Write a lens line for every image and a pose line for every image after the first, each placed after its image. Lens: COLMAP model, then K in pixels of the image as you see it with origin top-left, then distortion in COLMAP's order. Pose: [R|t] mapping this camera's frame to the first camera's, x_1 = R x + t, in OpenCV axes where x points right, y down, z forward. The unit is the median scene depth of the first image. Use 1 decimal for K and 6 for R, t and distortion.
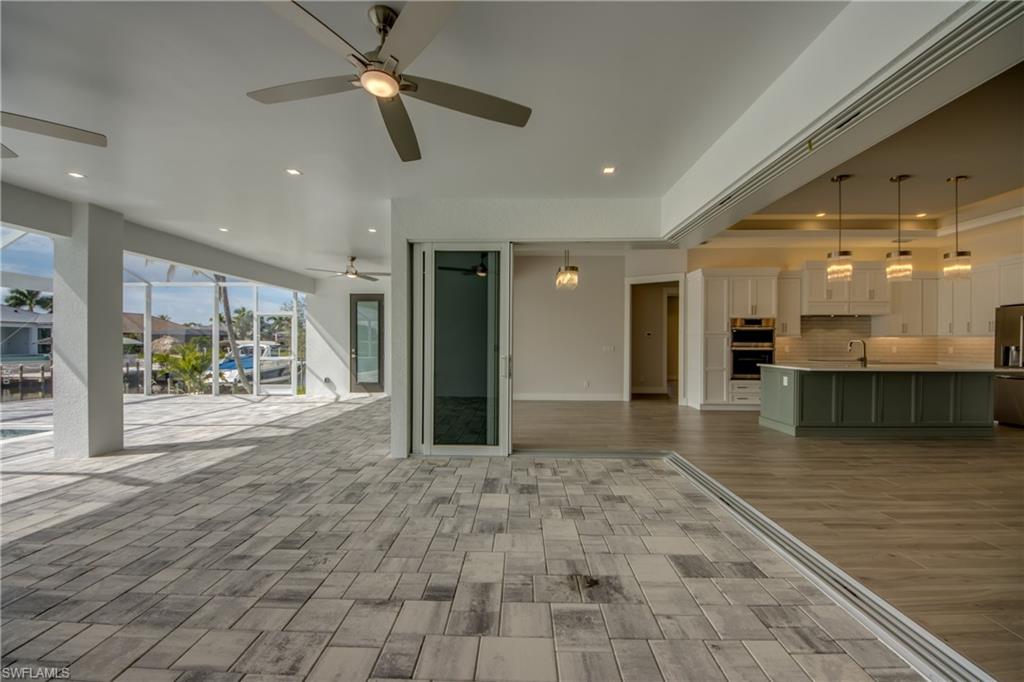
lens RADIAL K [[382.3, 0, 515.1], [0, 382.3, 343.3], [0, 0, 1]] dist [0.002508, 0.000154]
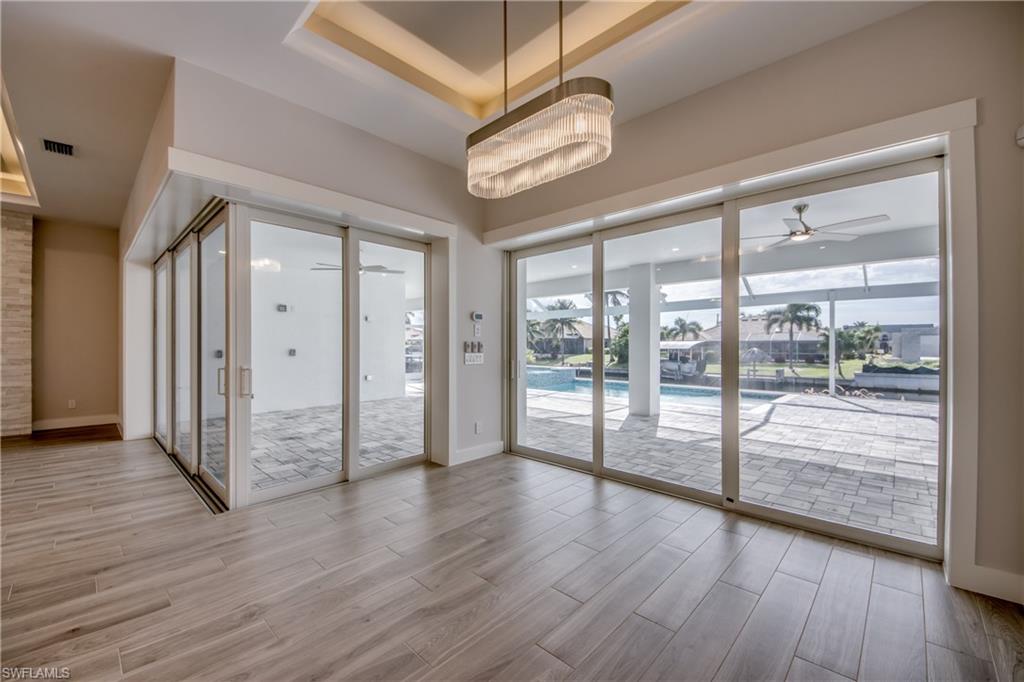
lens RADIAL K [[409.7, 0, 512.9], [0, 409.7, 344.5], [0, 0, 1]] dist [0.002662, -0.000831]
pose [[-0.669701, -0.001407, -0.742629, 0.362782], [-0.001653, 0.999999, -0.000404, -0.001912], [0.742629, 0.000957, -0.669702, 1.134204]]
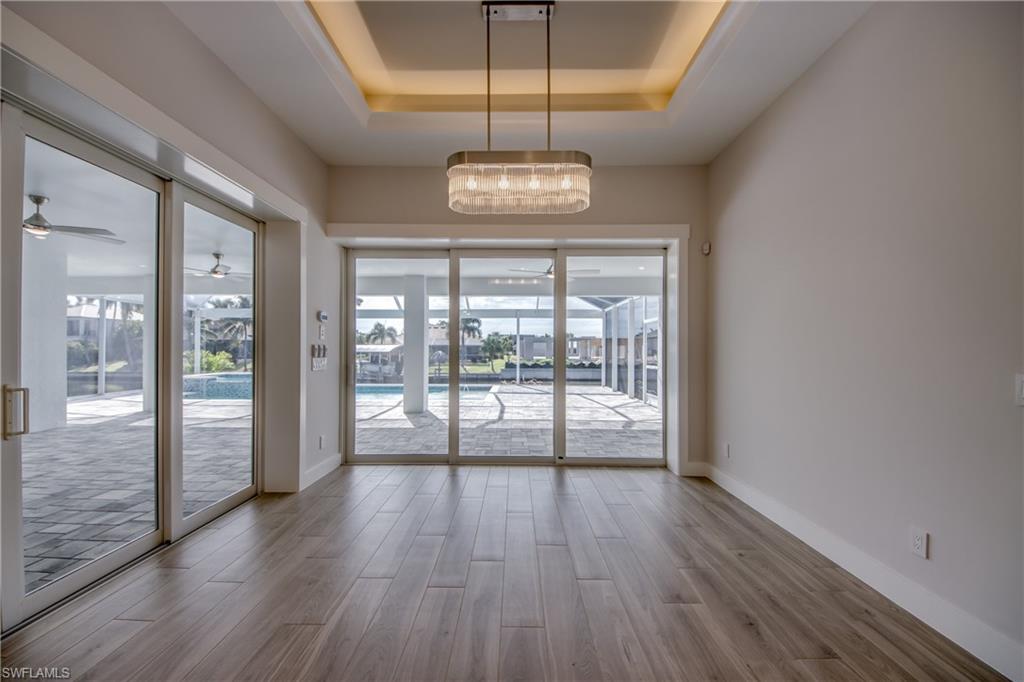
lens RADIAL K [[388.6, 0, 516.8], [0, 388.6, 347.2], [0, 0, 1]] dist [0.003119, -0.000239]
pose [[0.023790, -0.004397, -0.999707, 0.473056], [-0.004599, 0.999979, -0.004507, -0.002254], [0.999706, 0.004705, 0.023769, 0.917468]]
